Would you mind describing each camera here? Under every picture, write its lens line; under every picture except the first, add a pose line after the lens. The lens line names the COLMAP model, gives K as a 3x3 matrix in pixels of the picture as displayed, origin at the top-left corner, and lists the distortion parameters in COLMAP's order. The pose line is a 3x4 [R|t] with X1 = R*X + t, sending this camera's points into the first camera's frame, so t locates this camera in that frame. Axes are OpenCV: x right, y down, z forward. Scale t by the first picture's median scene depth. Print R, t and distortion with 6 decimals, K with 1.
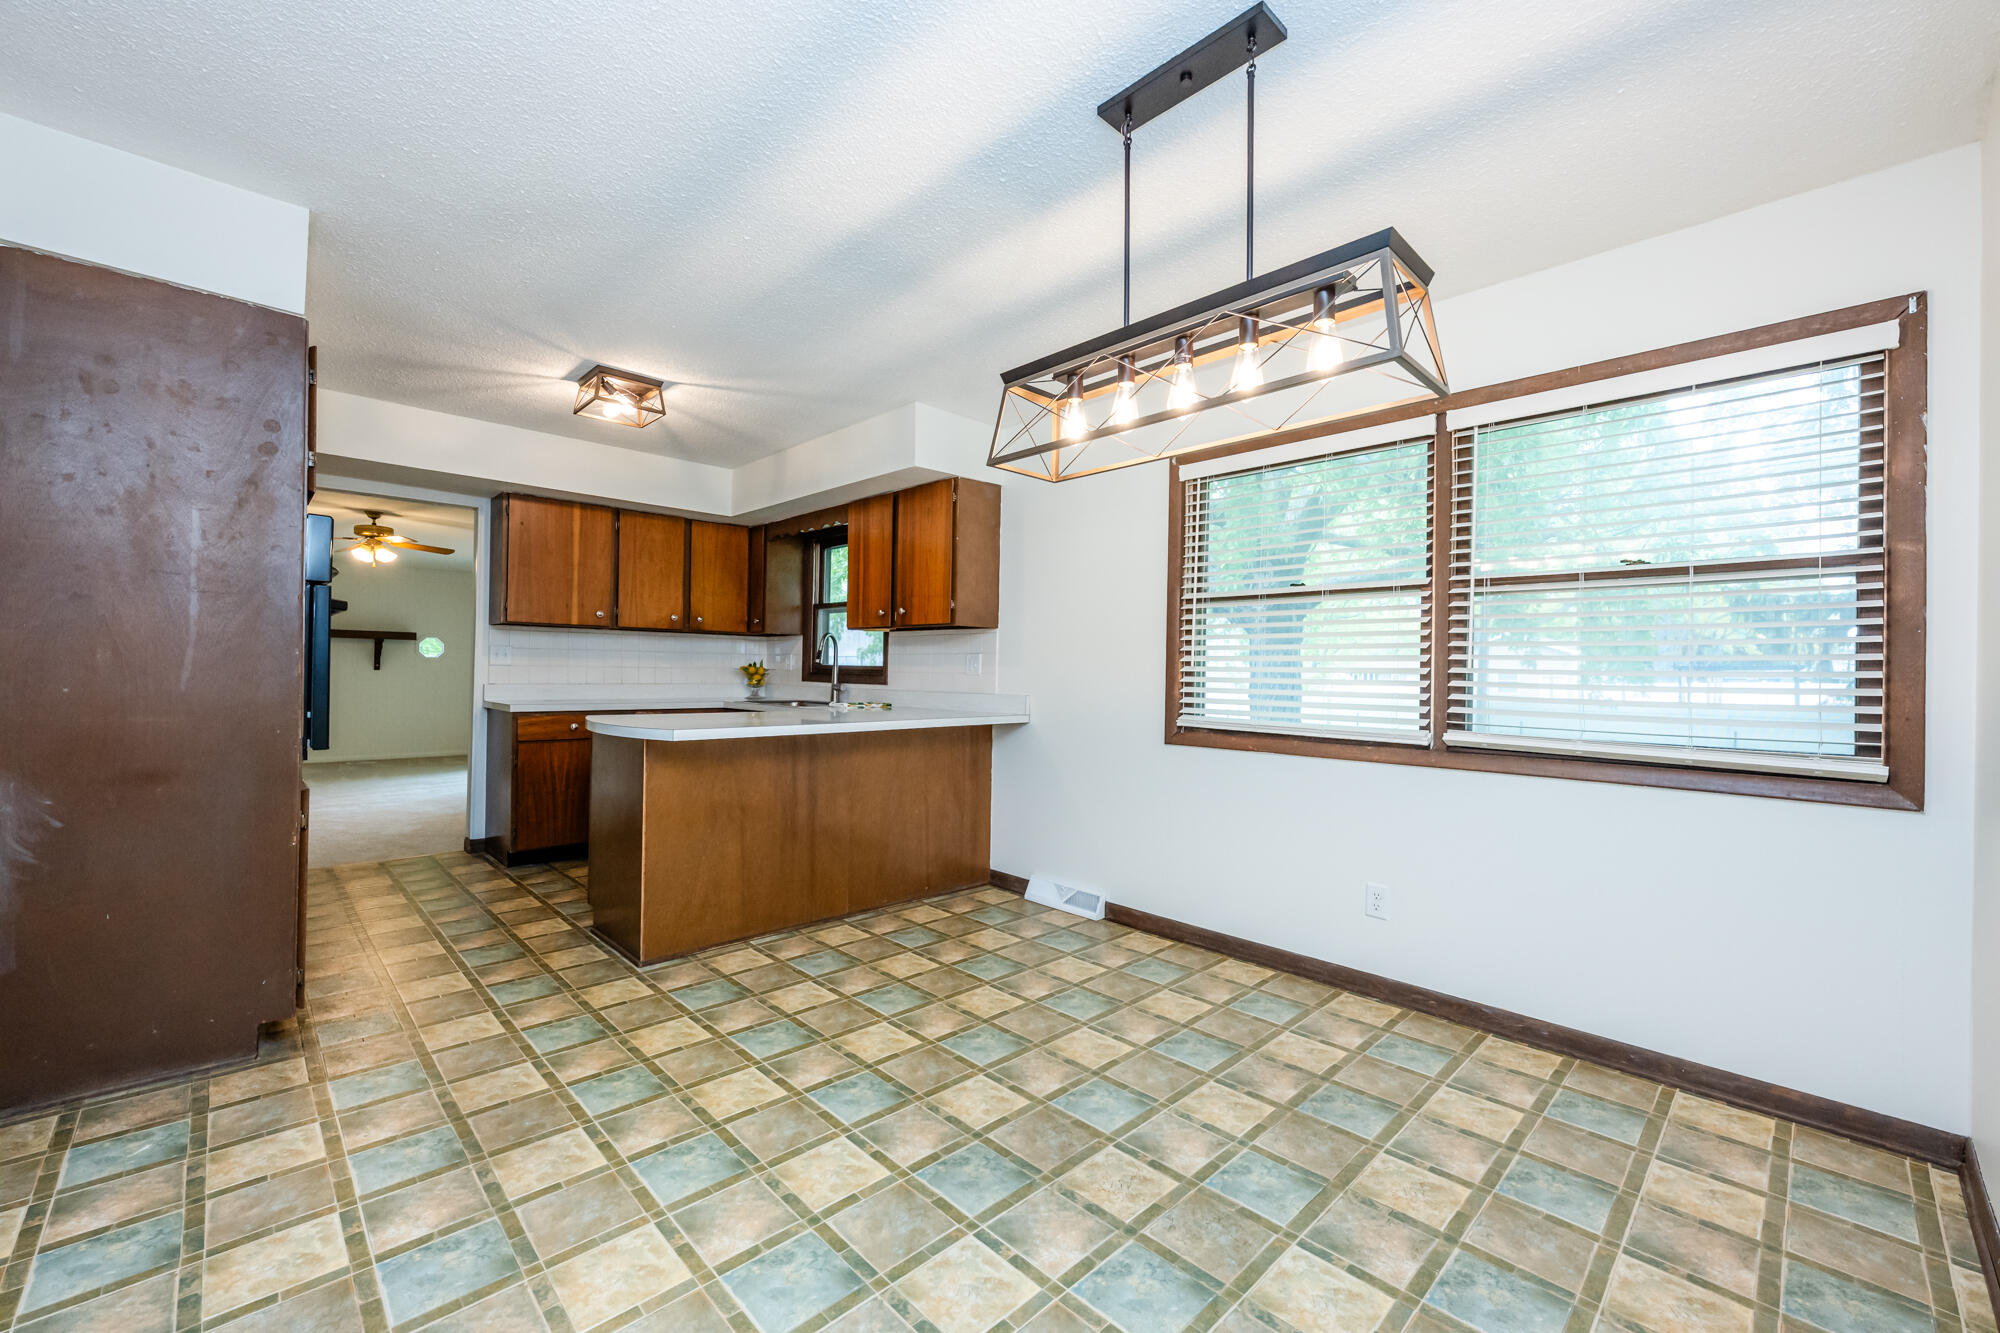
lens RADIAL K [[810.5, 0, 1010.9], [0, 810.5, 670.0], [0, 0, 1]] dist [0.004150, -0.001678]
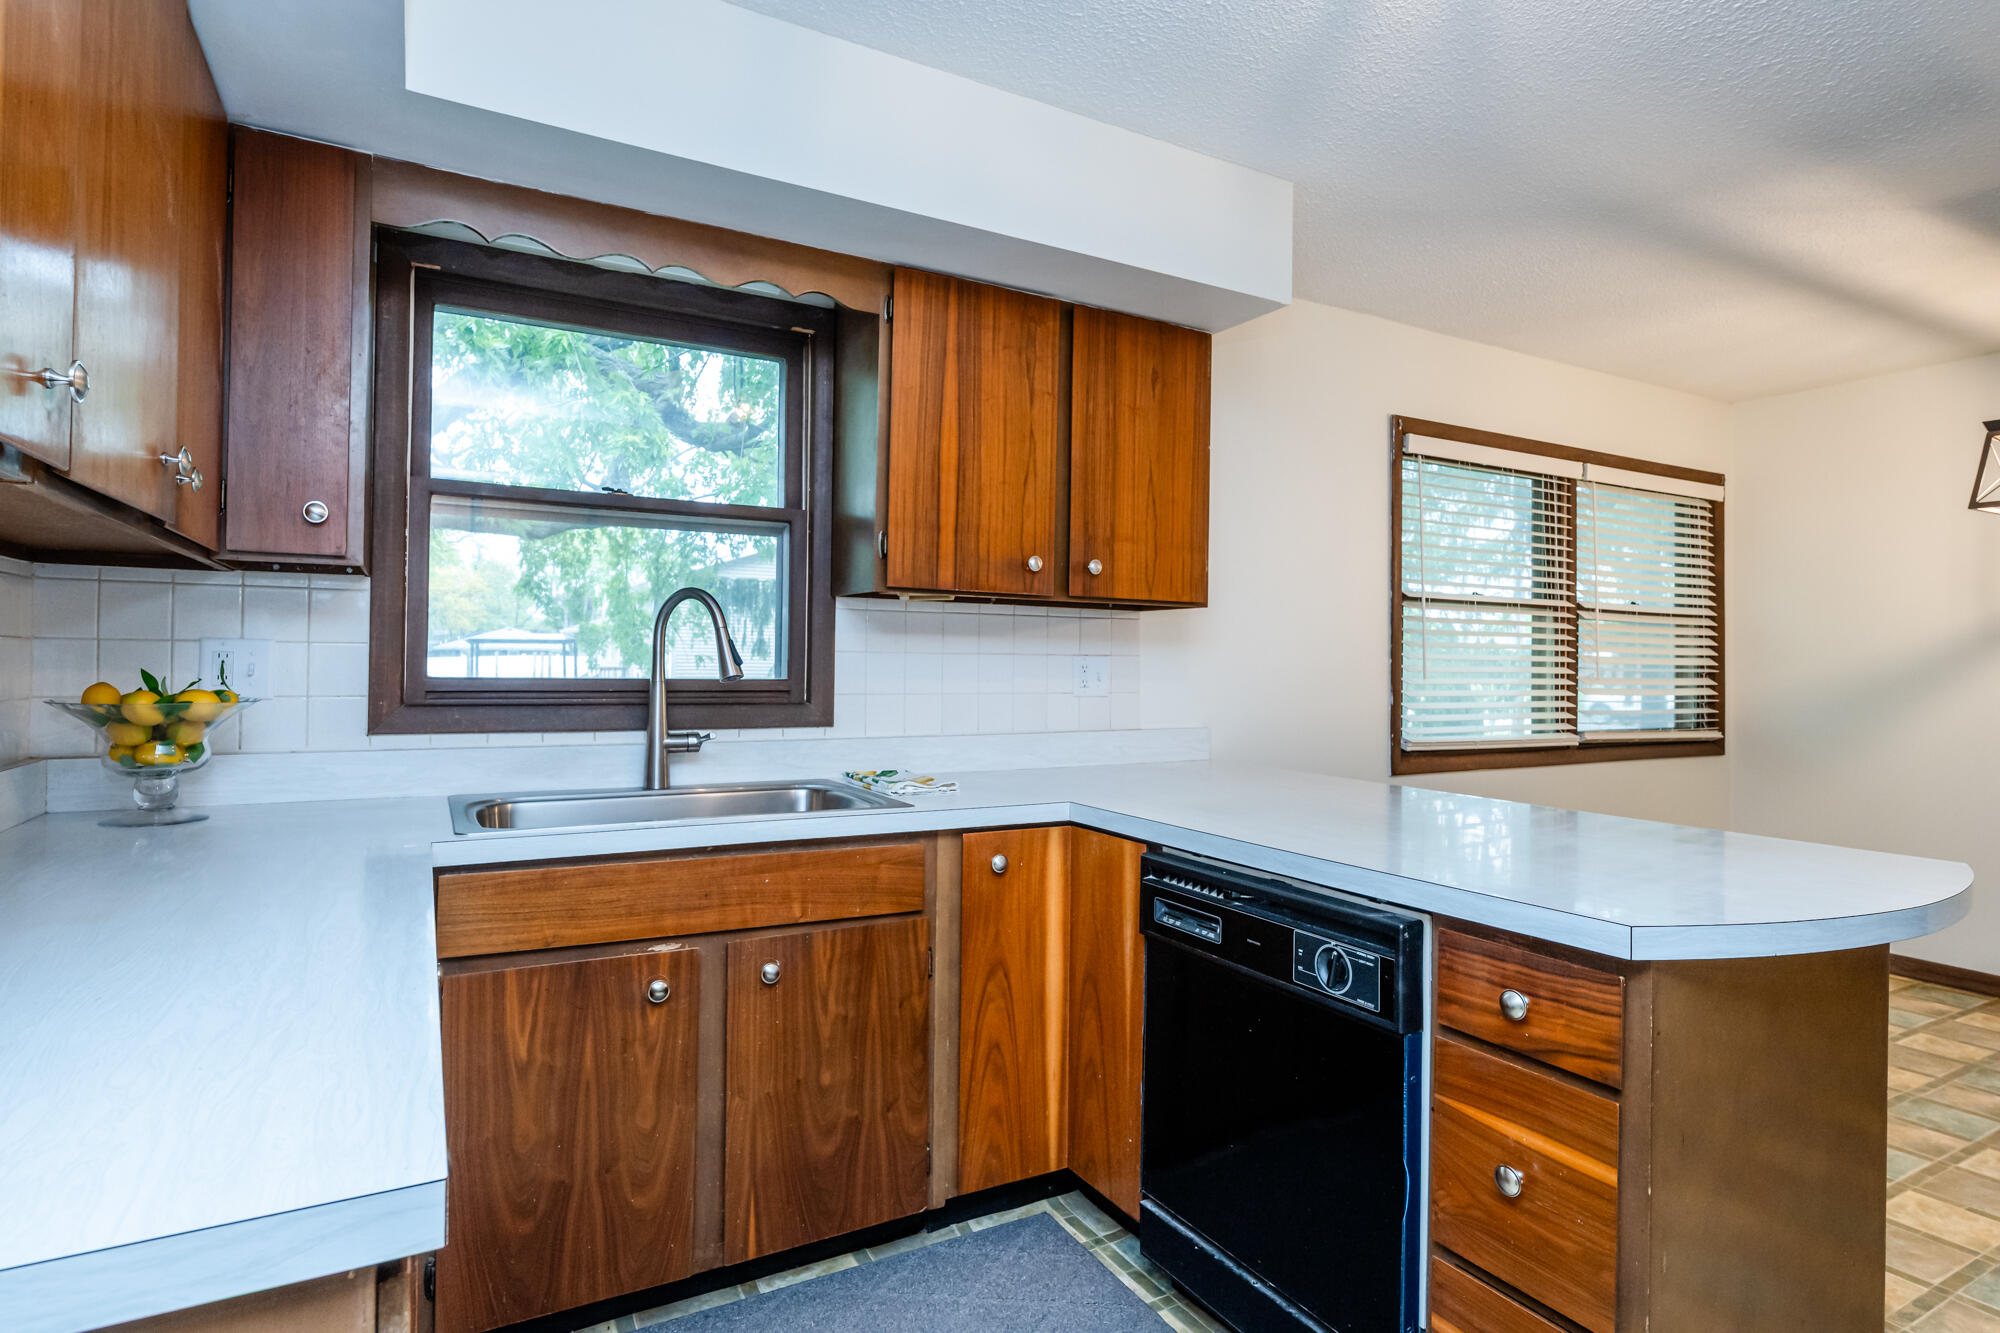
lens RADIAL K [[1029.3, 0, 1014.1], [0, 1029.3, 661.9], [0, 0, 1]] dist [-0.016693, -0.001579]
pose [[0.269083, -0.013750, 0.963019, -0.877723], [-0.012082, 0.999771, 0.017651, -0.035336], [-0.963041, -0.016385, 0.268855, 1.096931]]
